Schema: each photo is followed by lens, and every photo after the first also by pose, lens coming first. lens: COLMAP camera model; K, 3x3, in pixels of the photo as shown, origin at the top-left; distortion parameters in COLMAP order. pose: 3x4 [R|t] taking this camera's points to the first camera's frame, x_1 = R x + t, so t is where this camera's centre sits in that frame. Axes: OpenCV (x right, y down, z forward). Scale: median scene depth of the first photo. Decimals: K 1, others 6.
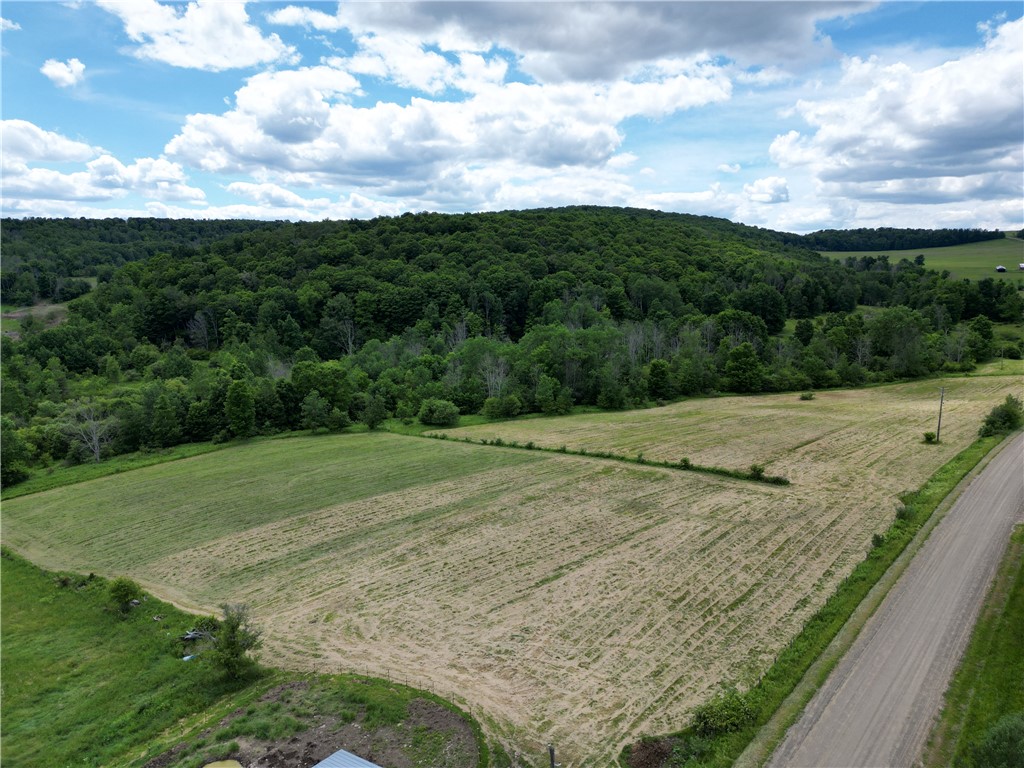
lens RADIAL K [[706.9, 0, 512.0], [0, 706.9, 384.0], [0, 0, 1]] dist [0.090693, -0.079691]
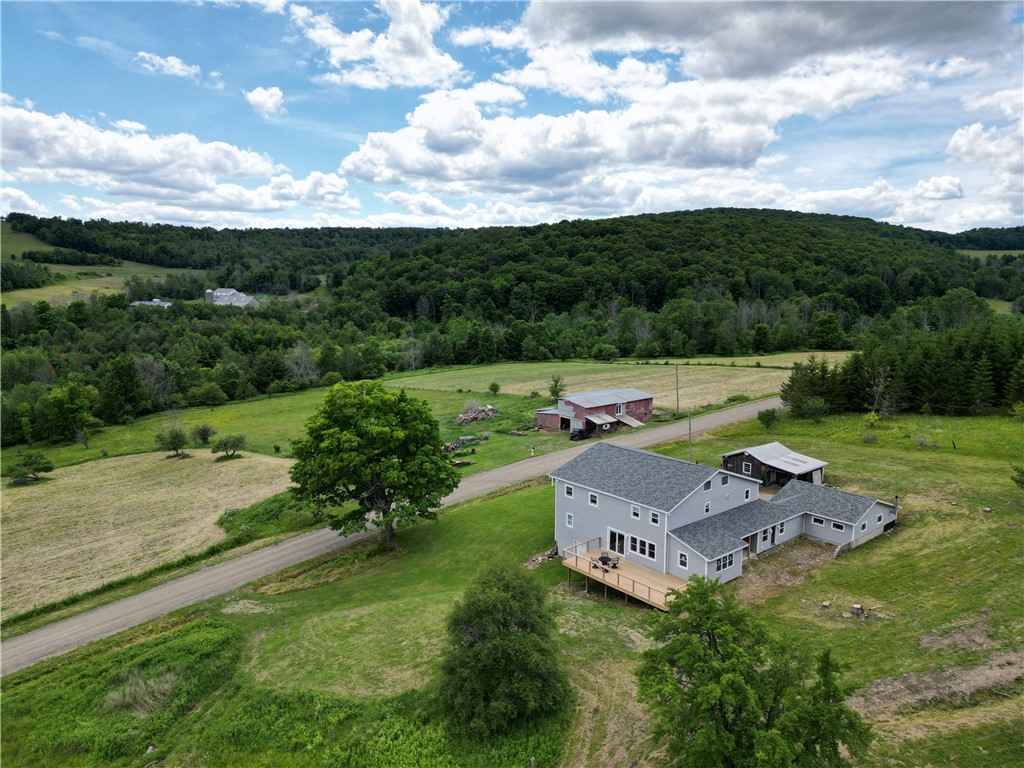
lens RADIAL K [[714.4, 0, 509.5], [0, 714.4, 386.1], [0, 0, 1]] dist [0.088645, -0.088431]
pose [[0.983070, 0.027733, -0.181117, -0.011115], [-0.028378, 0.999597, -0.000974, 0.054547], [0.181017, 0.006098, 0.983461, -0.258069]]
